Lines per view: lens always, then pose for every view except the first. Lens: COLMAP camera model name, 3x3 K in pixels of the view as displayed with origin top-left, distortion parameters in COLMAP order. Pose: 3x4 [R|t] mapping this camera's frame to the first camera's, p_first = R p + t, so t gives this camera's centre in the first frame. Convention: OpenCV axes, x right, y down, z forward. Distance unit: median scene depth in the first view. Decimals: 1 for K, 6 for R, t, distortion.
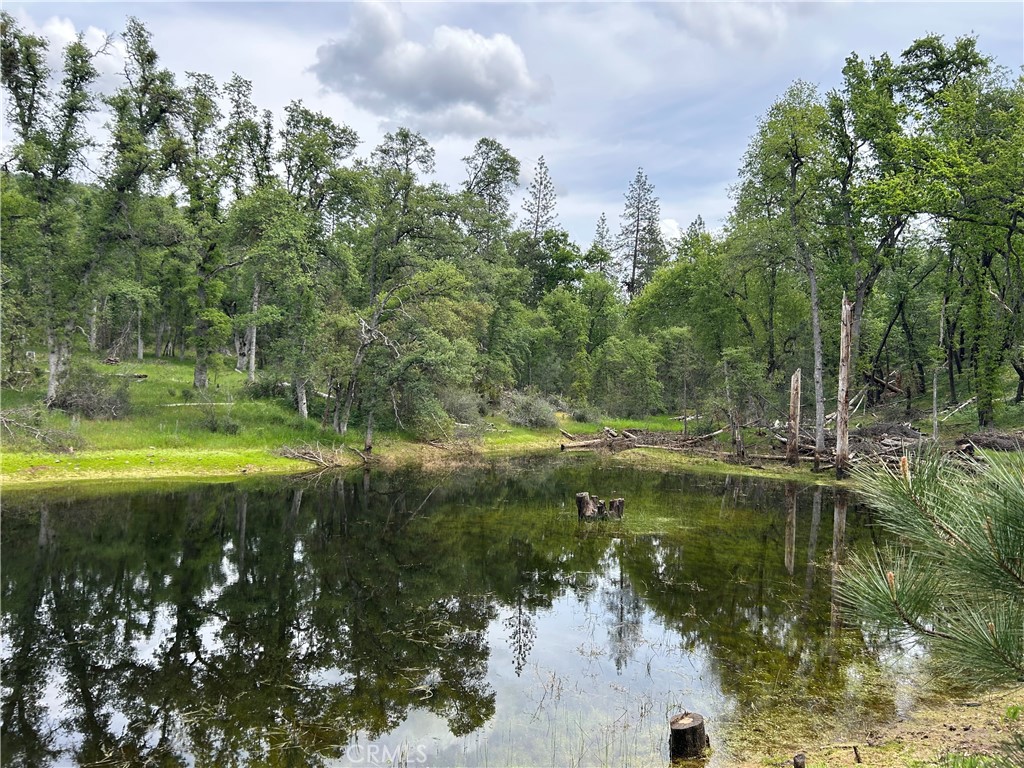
lens RADIAL K [[799.8, 0, 513.6], [0, 799.8, 363.2], [0, 0, 1]] dist [0.048190, -0.055024]
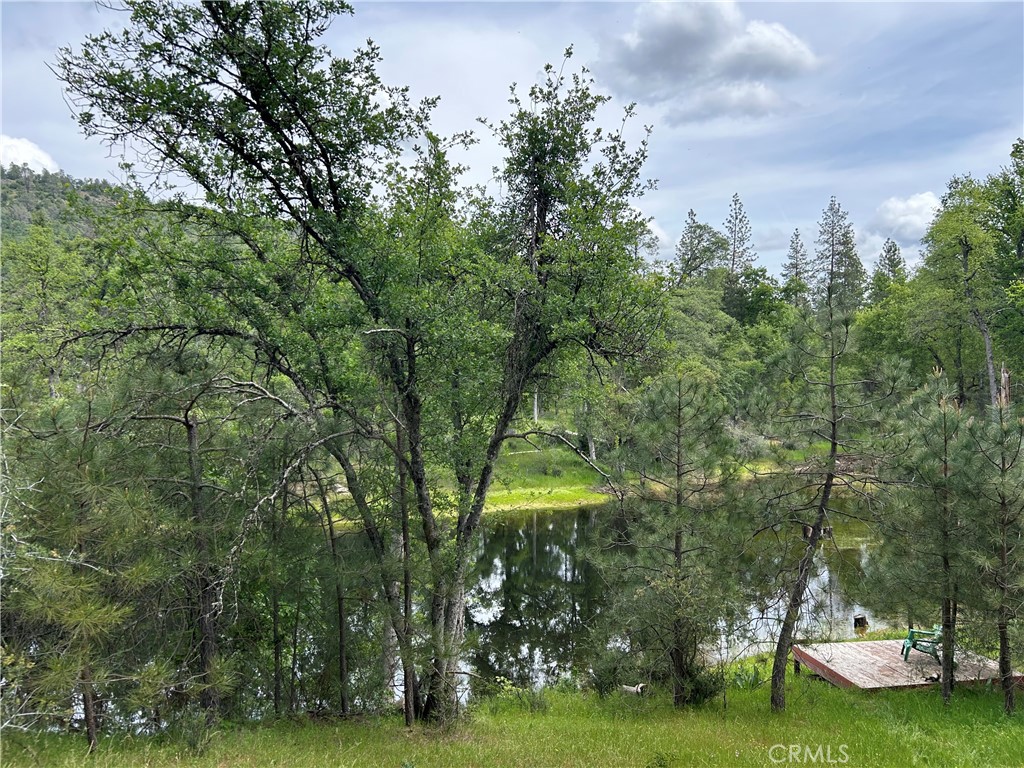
lens RADIAL K [[799.8, 0, 505.2], [0, 799.8, 369.5], [0, 0, 1]] dist [0.048190, -0.055024]
pose [[0.970593, -0.041918, -0.237047, -0.056038], [0.043999, 0.999025, 0.003495, -0.096373], [0.236669, -0.013822, 0.971492, -0.393466]]
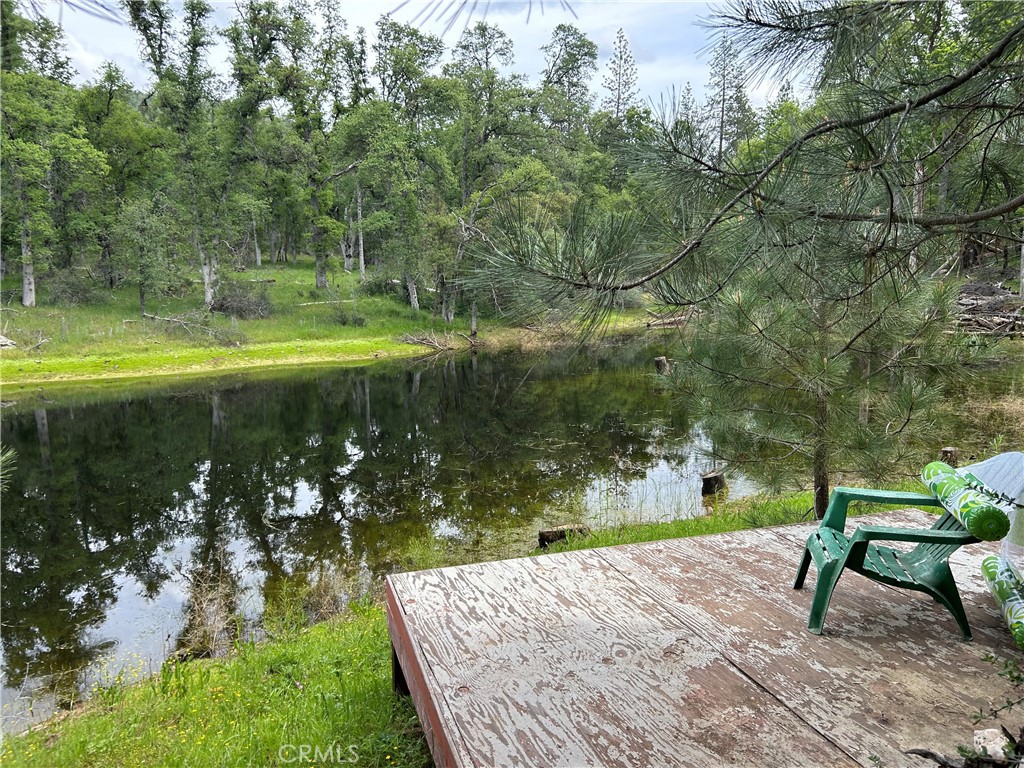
lens RADIAL K [[799.8, 0, 509.1], [0, 799.8, 385.9], [0, 0, 1]] dist [0.048190, -0.055024]
pose [[0.991755, -0.042392, -0.120935, 0.002734], [0.061995, 0.984634, 0.163256, -0.002434], [0.112156, -0.169407, 0.979144, -0.101504]]
